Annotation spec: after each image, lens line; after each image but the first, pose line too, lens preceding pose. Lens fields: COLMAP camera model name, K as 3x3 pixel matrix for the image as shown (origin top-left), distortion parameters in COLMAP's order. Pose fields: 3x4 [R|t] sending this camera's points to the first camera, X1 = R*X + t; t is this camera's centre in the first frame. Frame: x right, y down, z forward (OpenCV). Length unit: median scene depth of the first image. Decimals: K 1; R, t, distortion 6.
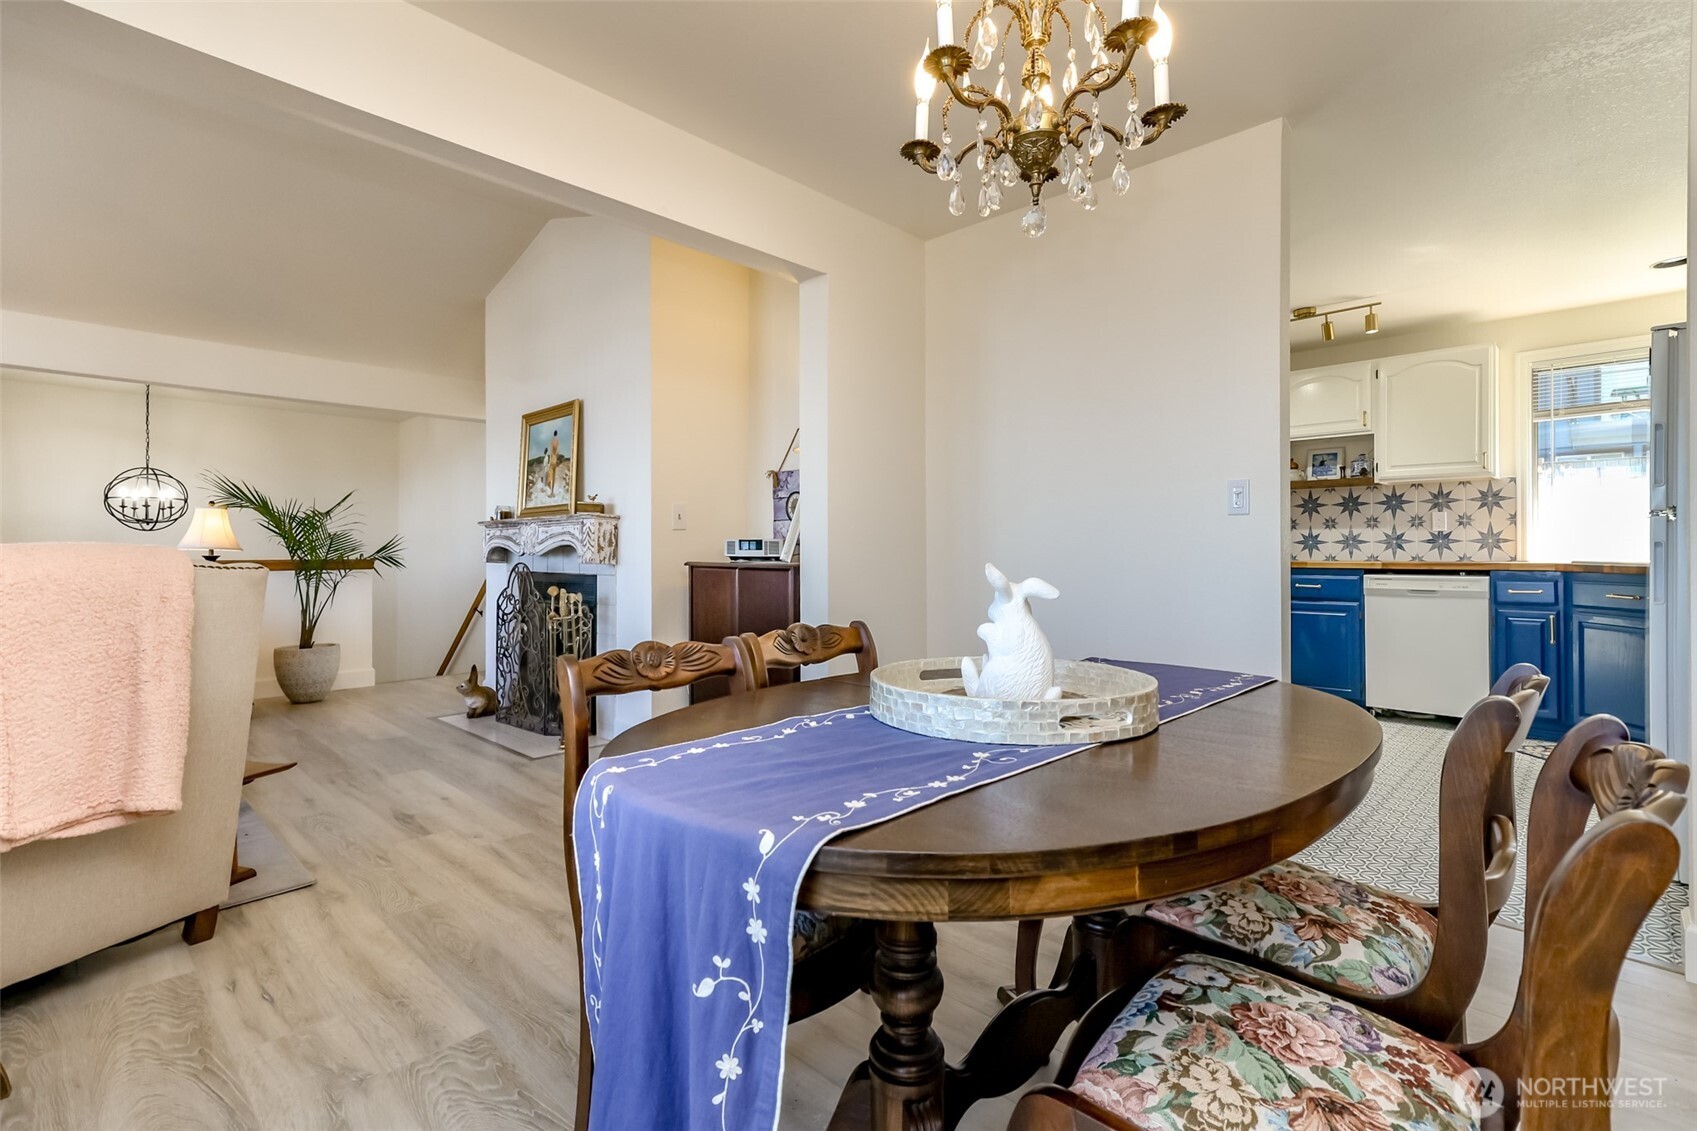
lens RADIAL K [[775.8, 0, 852.1], [0, 775.8, 548.3], [0, 0, 1]] dist [0.016841, 0.000870]
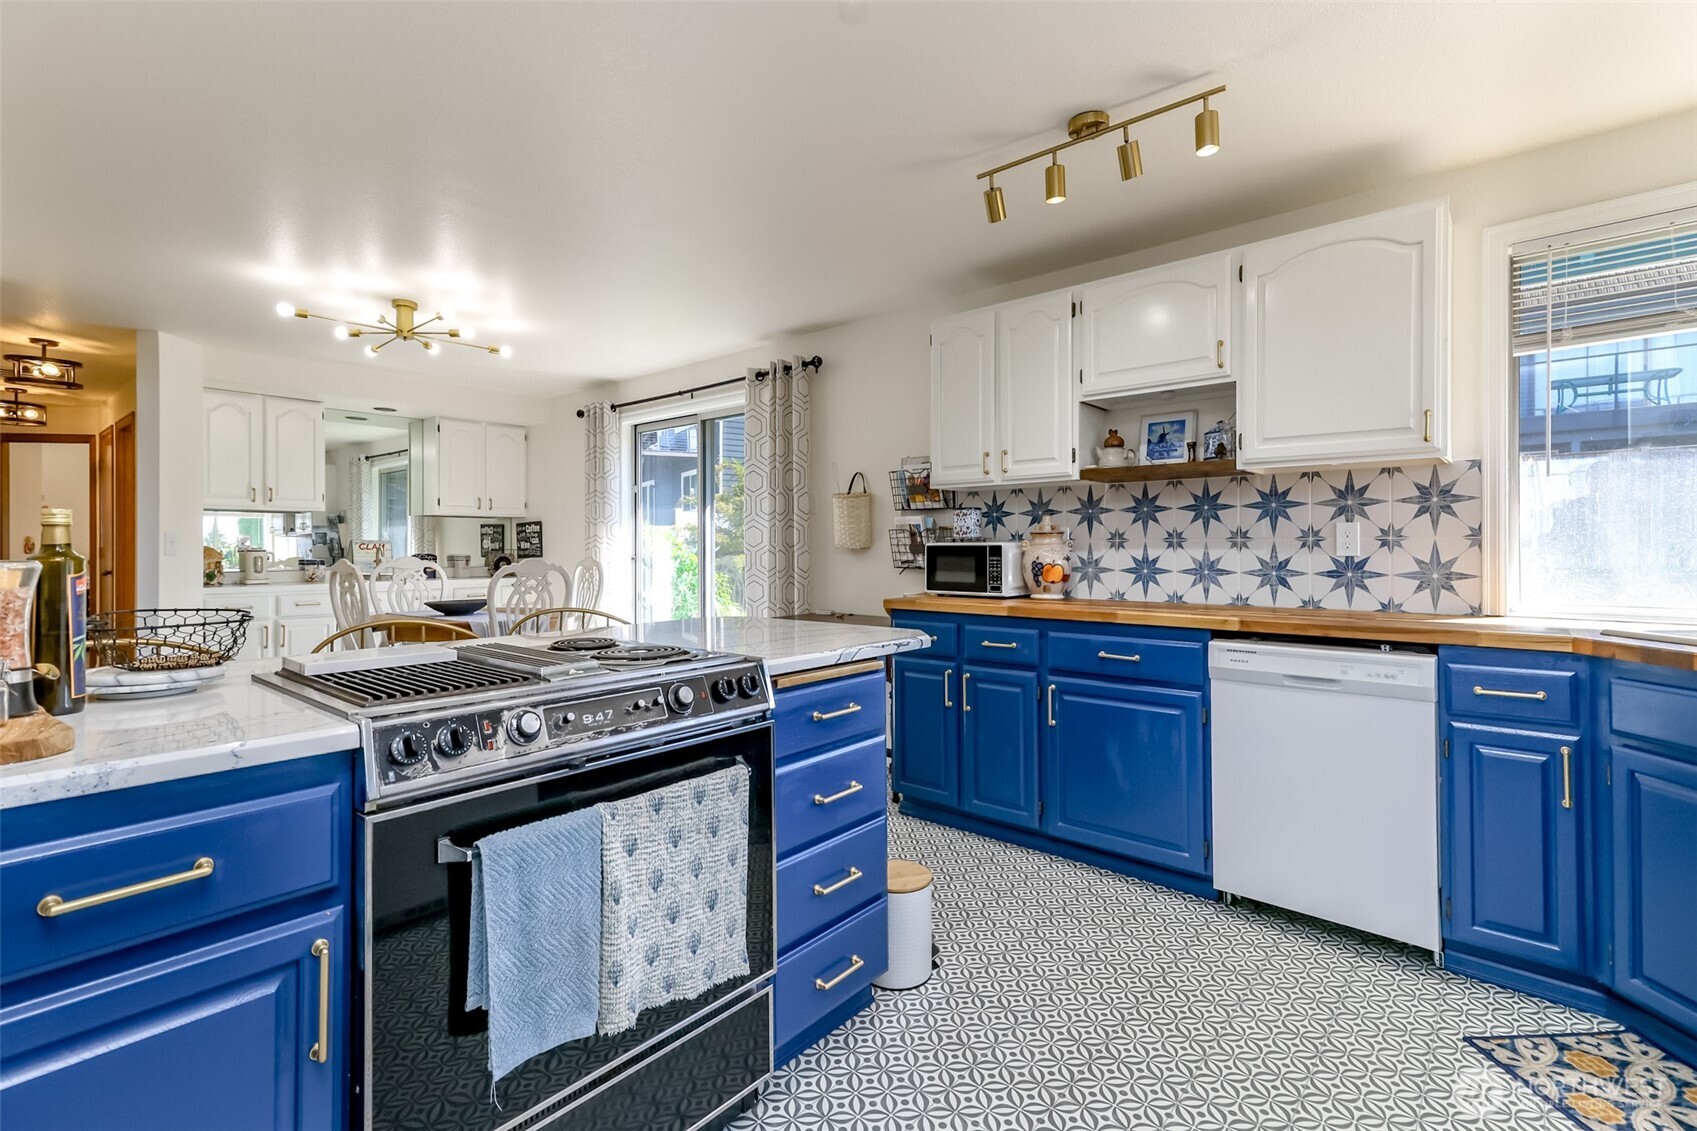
lens RADIAL K [[775.8, 0, 854.8], [0, 775.8, 549.0], [0, 0, 1]] dist [0.016841, 0.000870]
pose [[0.998375, -0.000348, 0.056990, 0.370571], [0.000108, 0.999991, 0.004225, -0.029963], [-0.056991, -0.004212, 0.998366, 0.468413]]
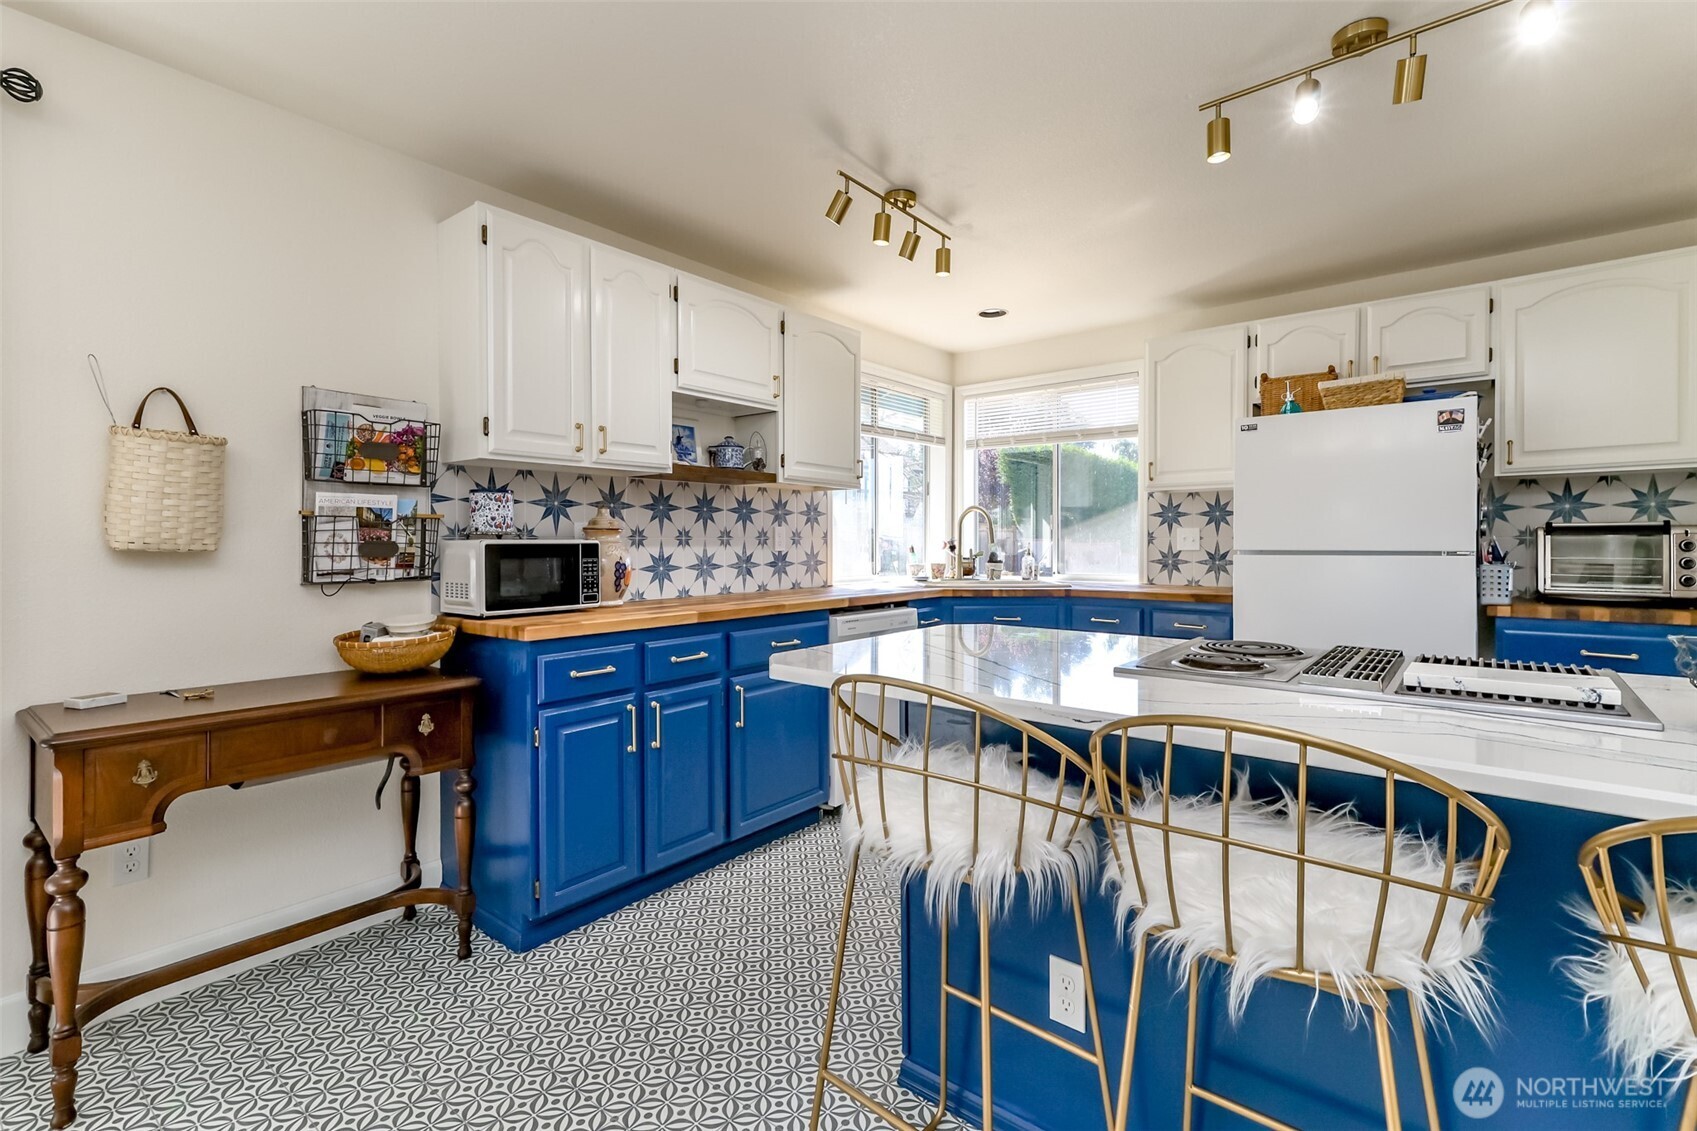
lens RADIAL K [[775.8, 0, 849.2], [0, 775.8, 549.8], [0, 0, 1]] dist [0.016841, 0.000870]
pose [[-0.089569, -0.008140, 0.995947, -0.023872], [0.002075, 0.999963, 0.008359, -0.029855], [-0.995978, 0.002815, -0.089549, 1.013959]]
